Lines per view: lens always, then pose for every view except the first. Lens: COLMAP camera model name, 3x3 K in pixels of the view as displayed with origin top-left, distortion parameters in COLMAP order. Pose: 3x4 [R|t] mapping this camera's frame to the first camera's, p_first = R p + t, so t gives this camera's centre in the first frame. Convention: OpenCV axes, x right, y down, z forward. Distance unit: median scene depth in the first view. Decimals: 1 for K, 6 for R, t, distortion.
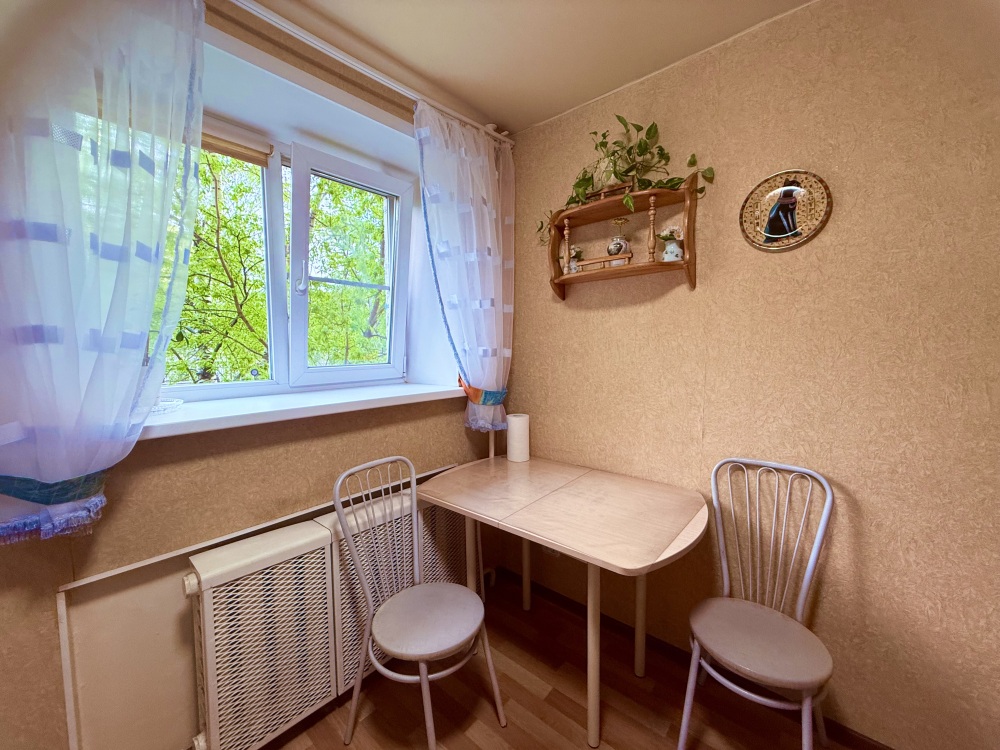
lens RADIAL K [[399.1, 0, 497.7], [0, 399.1, 373.7], [0, 0, 1]] dist [0.000989, -0.000008]
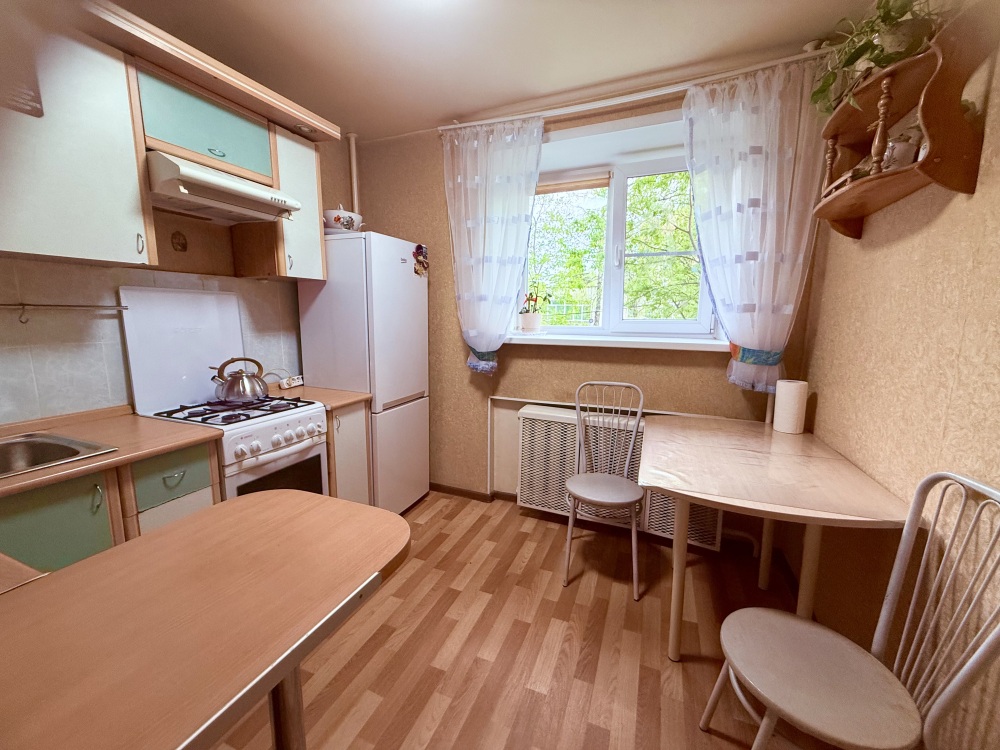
lens RADIAL K [[399.1, 0, 497.7], [0, 399.1, 373.7], [0, 0, 1]] dist [0.000989, -0.000008]
pose [[0.316109, 0.144512, -0.937652, 0.895141], [-0.078872, 0.988912, 0.125823, 0.037929], [0.945439, 0.034181, 0.324002, 0.135209]]
